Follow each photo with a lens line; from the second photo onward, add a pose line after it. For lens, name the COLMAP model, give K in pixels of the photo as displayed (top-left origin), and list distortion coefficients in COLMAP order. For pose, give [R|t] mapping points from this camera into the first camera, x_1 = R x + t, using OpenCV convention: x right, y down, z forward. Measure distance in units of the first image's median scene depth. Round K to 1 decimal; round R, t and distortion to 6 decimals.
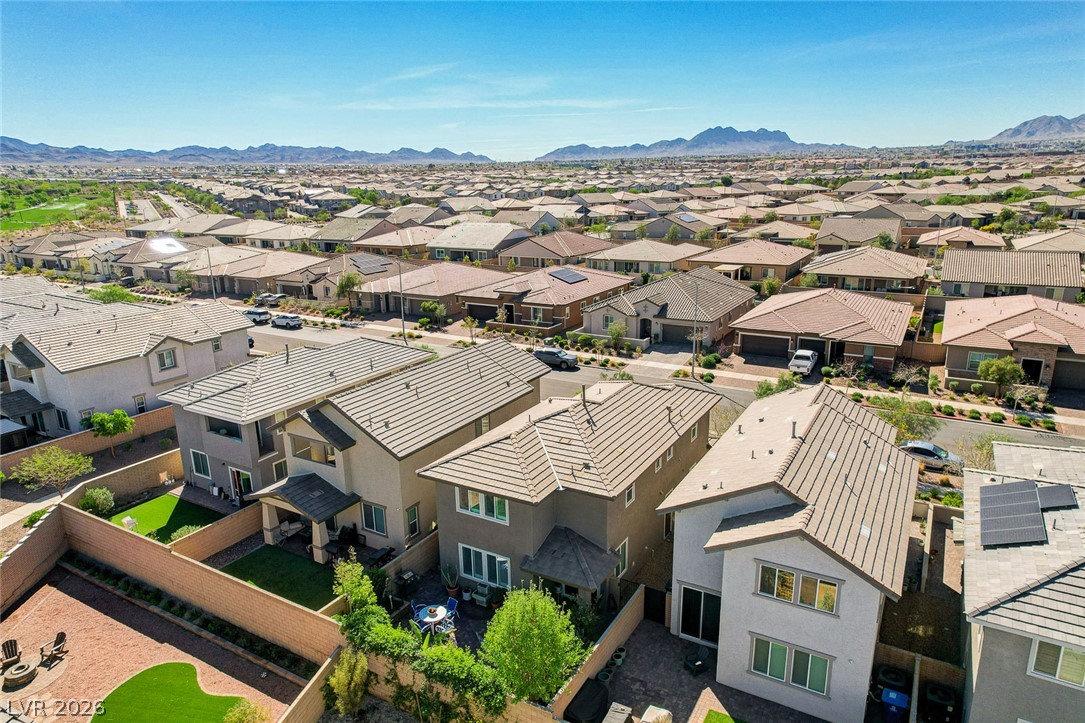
lens RADIAL K [[695.6, 0, 542.5], [0, 695.6, 361.5], [0, 0, 1]] dist [-0.040735, 0.053062]
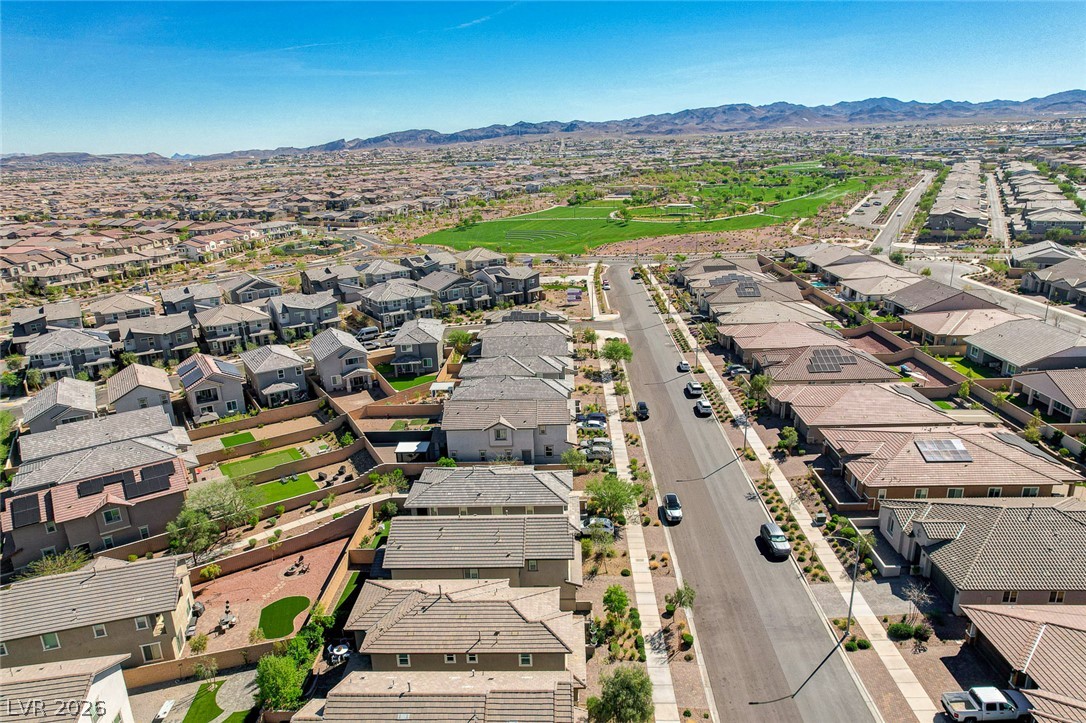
lens RADIAL K [[696.2, 0, 543.0], [0, 696.2, 361.5], [0, 0, 1]] dist [-0.040735, 0.053062]
pose [[0.478528, 0.257903, -0.839343, 0.676514], [-0.205095, 0.962281, 0.178749, -0.388291], [0.853784, 0.086609, 0.513373, 0.179149]]
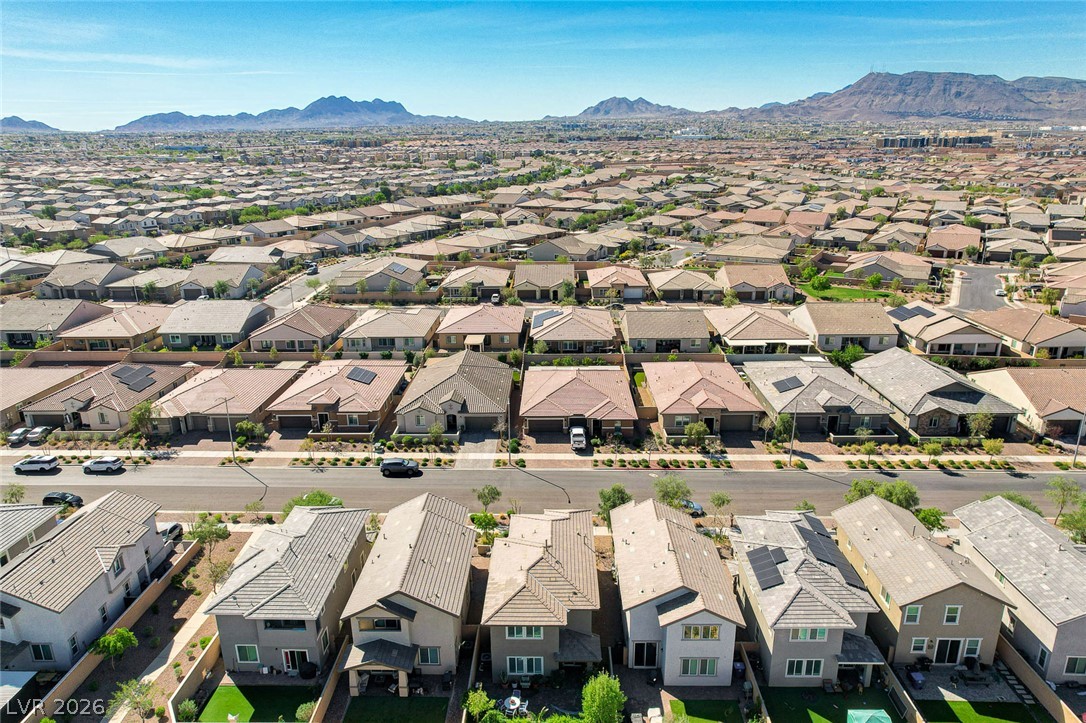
lens RADIAL K [[720.5, 0, 543.0], [0, 720.5, 361.5], [0, 0, 1]] dist [-0.041618, 0.054504]
pose [[0.873798, -0.135949, 0.466899, -0.350447], [0.122705, 0.990698, 0.058825, -0.247885], [-0.470554, 0.005889, 0.882352, -0.264230]]
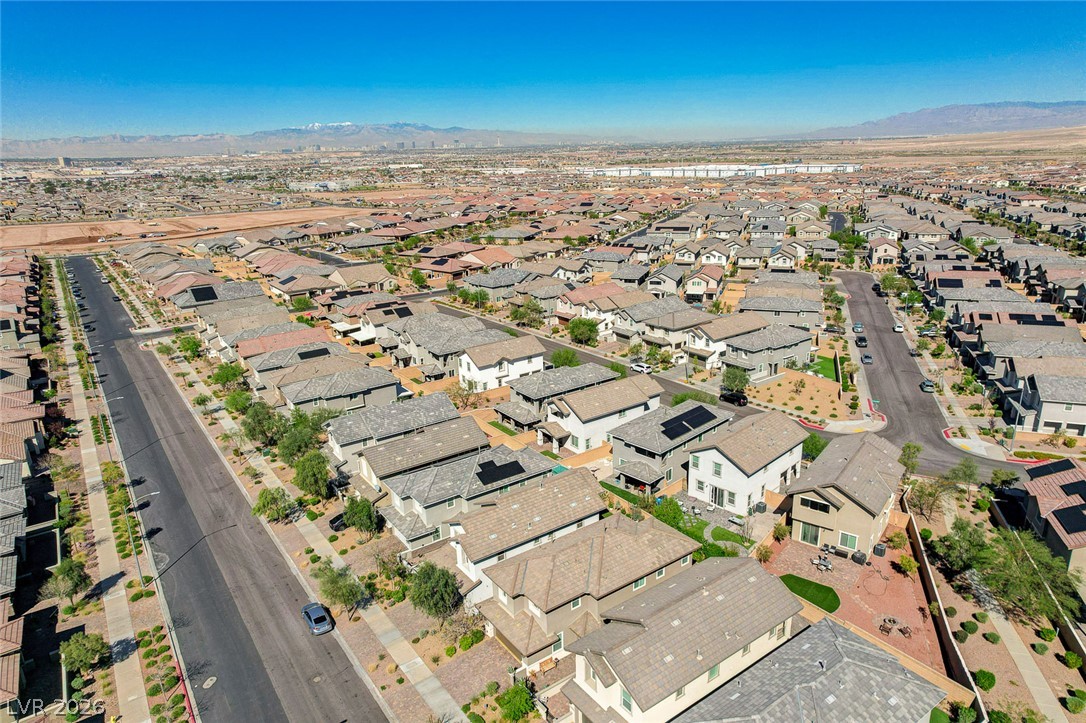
lens RADIAL K [[685.2, 0, 543.0], [0, 685.2, 361.5], [0, 0, 1]] dist [-0.037419, 0.040988]
pose [[-0.910541, -0.077963, 0.406000, -0.237175], [0.152630, 0.849286, 0.505389, -0.610993], [-0.384212, 0.522145, -0.761410, 1.090478]]
